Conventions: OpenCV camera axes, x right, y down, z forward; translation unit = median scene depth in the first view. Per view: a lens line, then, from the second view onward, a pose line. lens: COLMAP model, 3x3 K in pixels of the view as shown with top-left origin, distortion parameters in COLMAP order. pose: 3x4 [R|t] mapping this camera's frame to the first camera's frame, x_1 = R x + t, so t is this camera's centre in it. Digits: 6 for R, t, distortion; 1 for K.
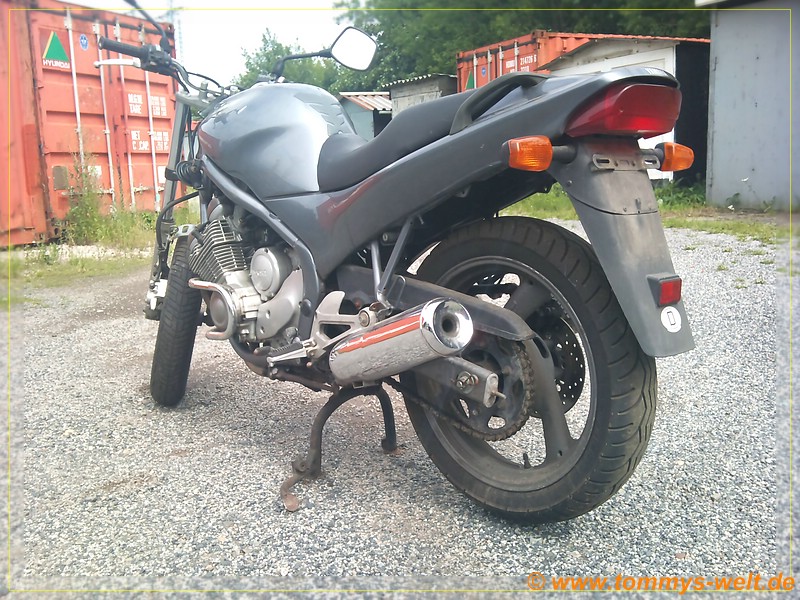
lens RADIAL K [[851.6, 0, 400.0], [0, 851.6, 300.0], [0, 0, 1]] dist [0.011949, -0.010741]
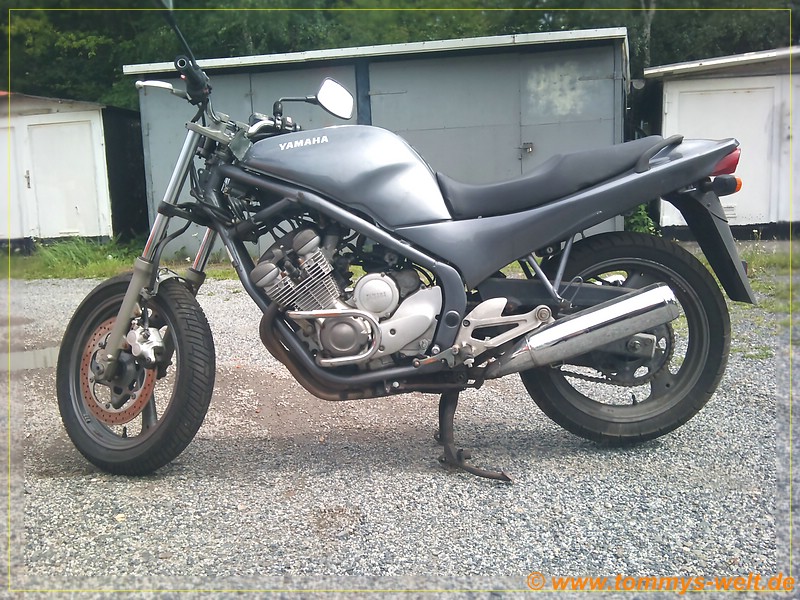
lens RADIAL K [[851.6, 0, 400.0], [0, 851.6, 300.0], [0, 0, 1]] dist [0.011949, -0.010741]
pose [[0.647858, -0.072522, 0.758301, -1.039971], [0.130731, 0.991274, -0.016887, -0.005346], [-0.750460, 0.110074, 0.651686, 0.295472]]
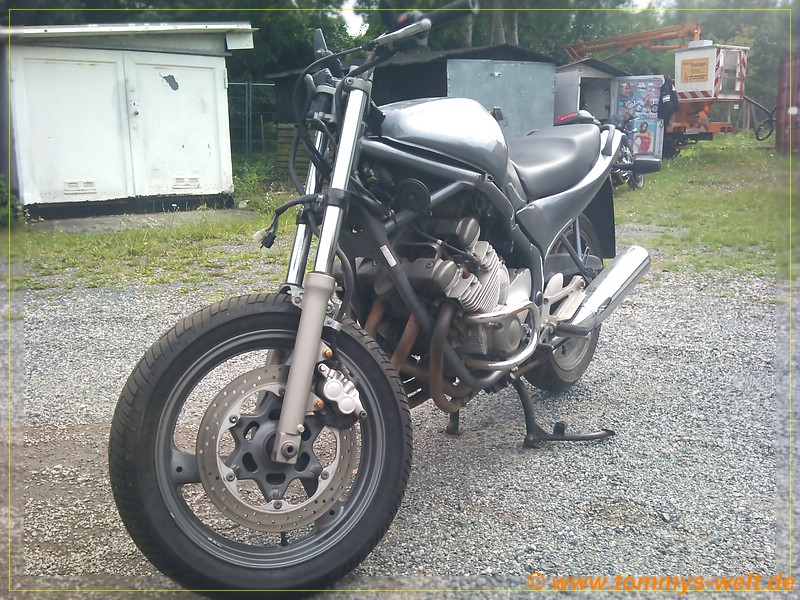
lens RADIAL K [[851.6, 0, 400.0], [0, 851.6, 300.0], [0, 0, 1]] dist [0.011949, -0.010741]
pose [[-0.287752, -0.128164, 0.949090, -1.171247], [0.193528, 0.962779, 0.188687, -0.247711], [-0.937948, 0.237971, -0.252239, 1.483387]]
